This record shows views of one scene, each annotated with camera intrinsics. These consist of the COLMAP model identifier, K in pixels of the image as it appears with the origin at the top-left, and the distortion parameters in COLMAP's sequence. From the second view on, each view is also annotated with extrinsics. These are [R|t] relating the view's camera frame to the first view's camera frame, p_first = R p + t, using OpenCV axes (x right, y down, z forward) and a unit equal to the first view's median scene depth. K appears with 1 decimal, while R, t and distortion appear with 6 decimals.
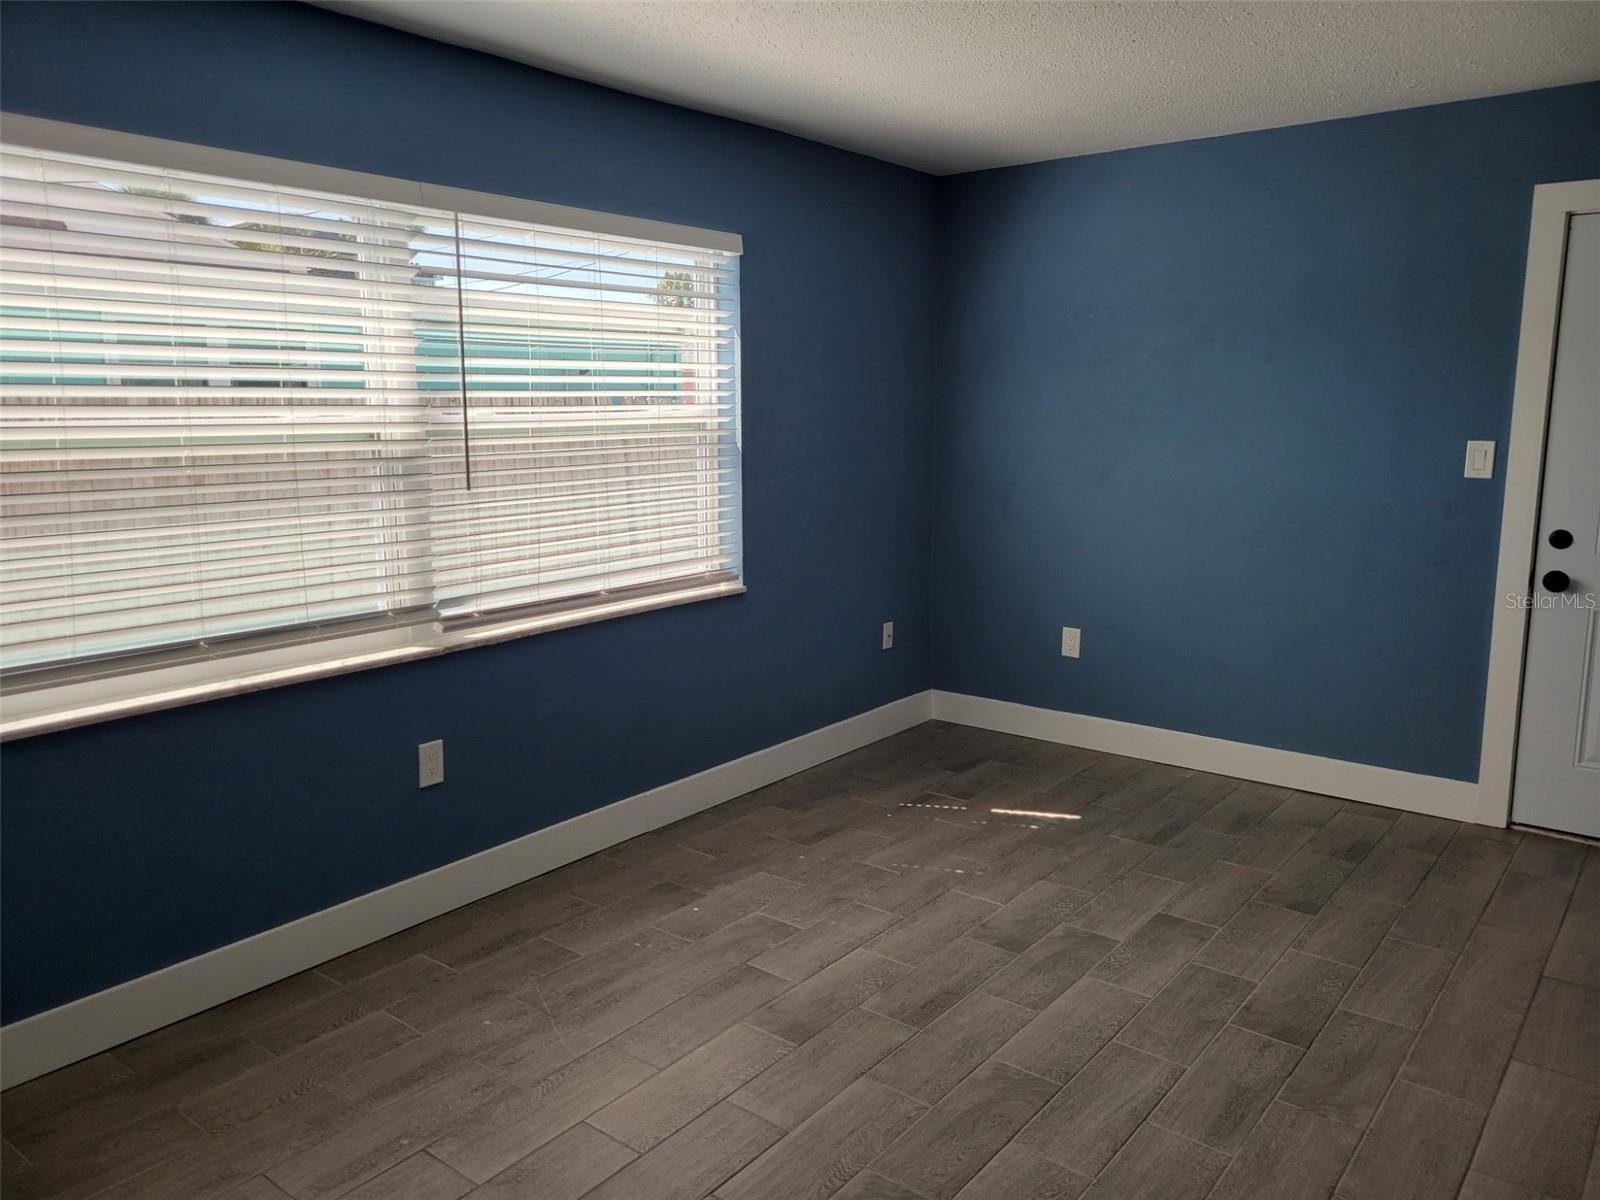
lens RADIAL K [[1205.5, 0, 771.7], [0, 1205.5, 582.8], [0, 0, 1]] dist [0.048861, -0.029594]
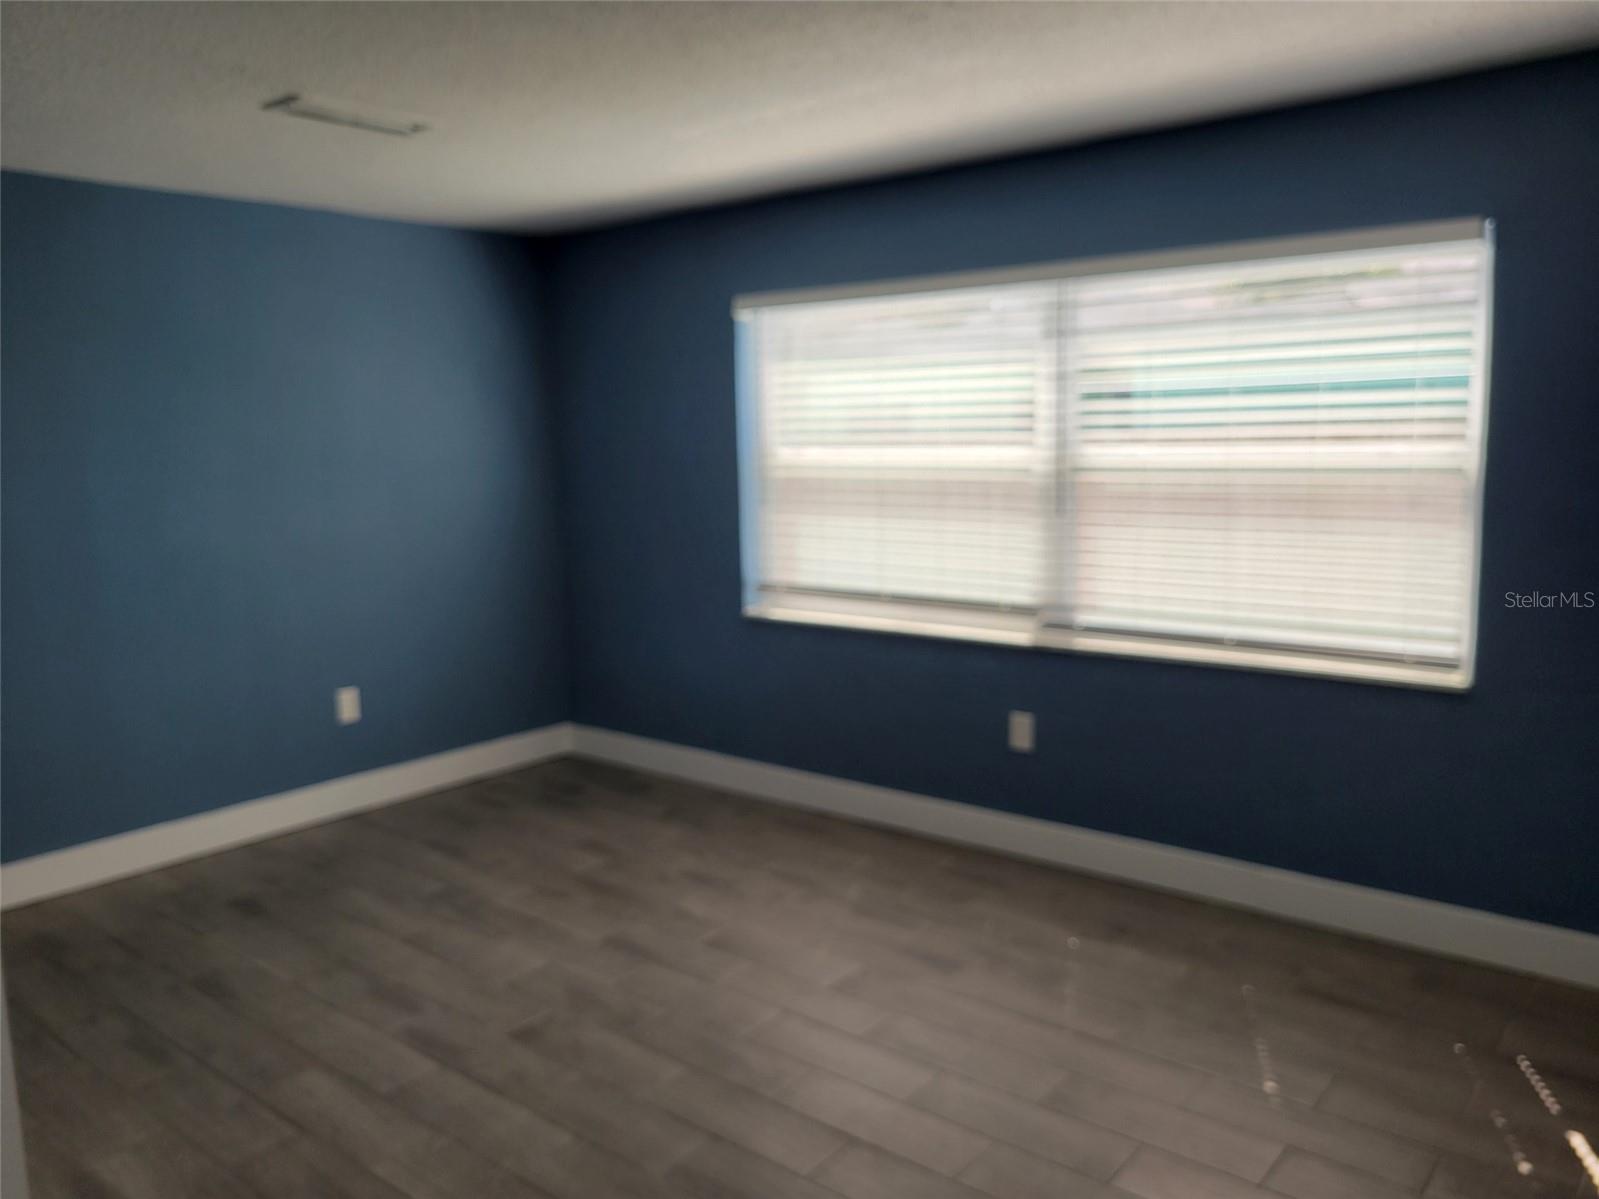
lens RADIAL K [[1204.8, 0, 805.7], [0, 1204.8, 602.5], [0, 0, 1]] dist [0.048861, -0.029594]
pose [[0.003403, 0.138704, -0.990328, 0.891490], [-0.136823, 0.981085, 0.136939, -0.115930], [0.990590, 0.135034, 0.022316, 0.705167]]
